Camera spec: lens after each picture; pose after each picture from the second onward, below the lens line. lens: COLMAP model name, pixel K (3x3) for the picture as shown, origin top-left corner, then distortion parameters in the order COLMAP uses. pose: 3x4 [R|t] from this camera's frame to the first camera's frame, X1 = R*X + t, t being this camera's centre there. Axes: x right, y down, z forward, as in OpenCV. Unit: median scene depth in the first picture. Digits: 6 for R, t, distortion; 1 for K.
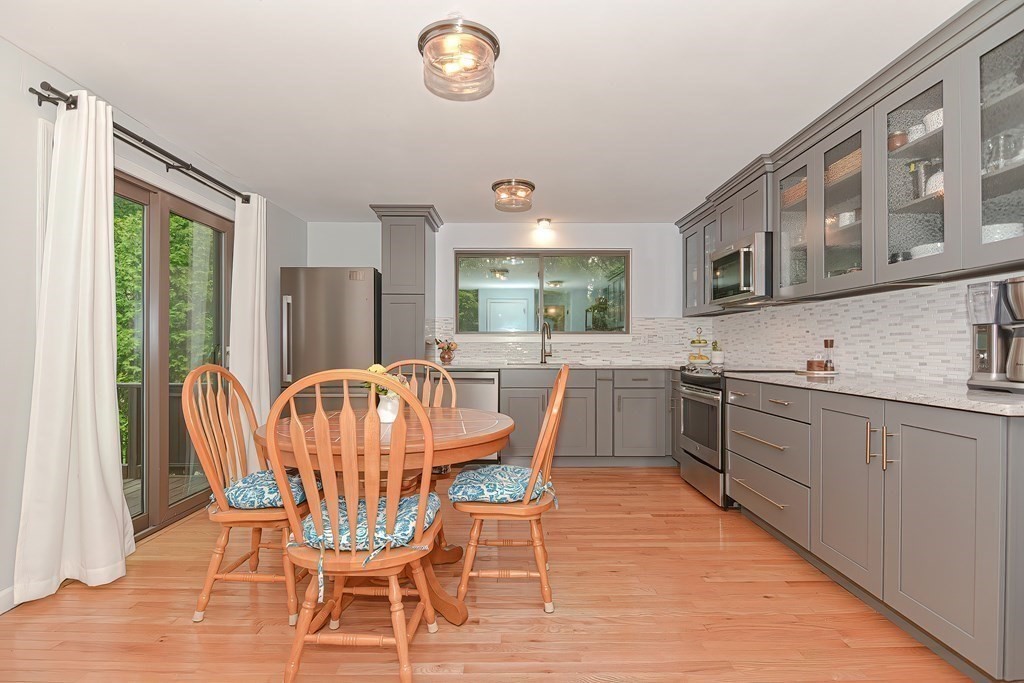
lens RADIAL K [[495.8, 0, 512.7], [0, 495.8, 345.5], [0, 0, 1]] dist [0.009581, -0.011409]
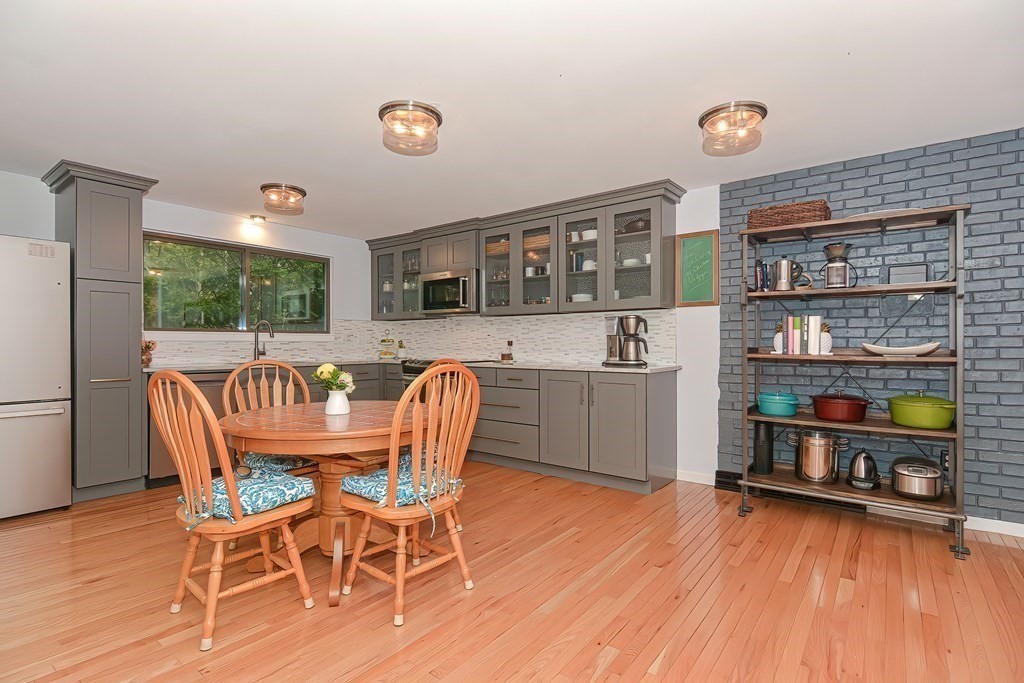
lens RADIAL K [[490.3, 0, 512.0], [0, 490.3, 341.5], [0, 0, 1]] dist [-0.016212, -0.000153]
pose [[0.615109, 0.002374, 0.788439, -0.627855], [-0.001177, 0.999997, -0.002092, -0.006031], [-0.788441, 0.000359, 0.615110, 0.005714]]
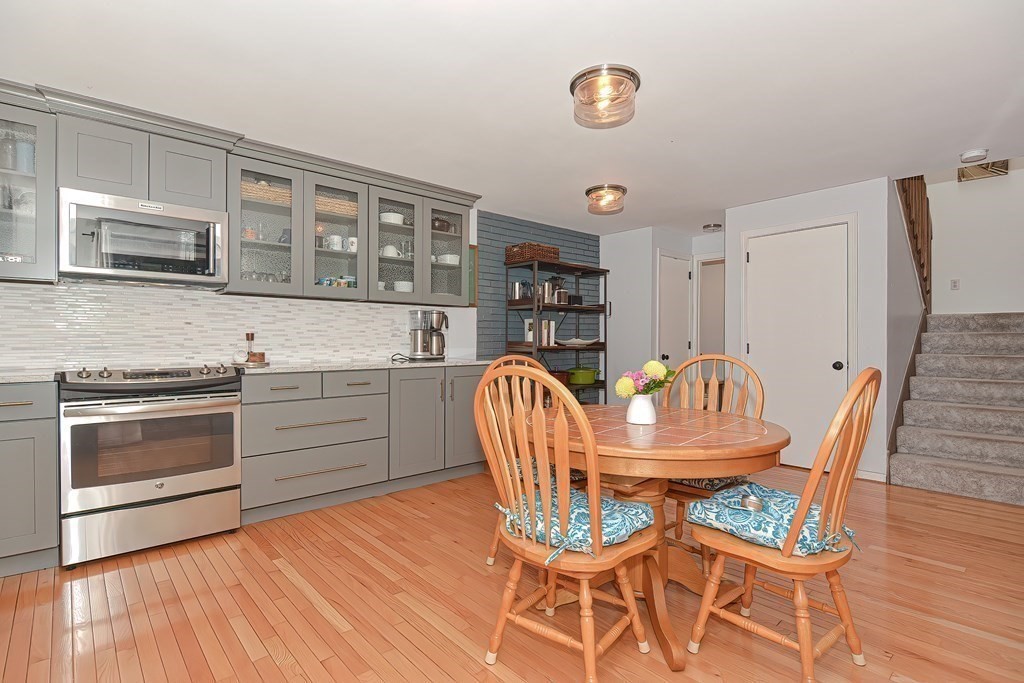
lens RADIAL K [[490.3, 0, 512.0], [0, 490.3, 341.5], [0, 0, 1]] dist [-0.016212, -0.000153]
pose [[-0.673029, -0.005915, 0.739592, -0.538669], [-0.005106, 0.999981, 0.003351, -0.000170], [-0.739598, -0.001521, -0.673047, 1.294774]]
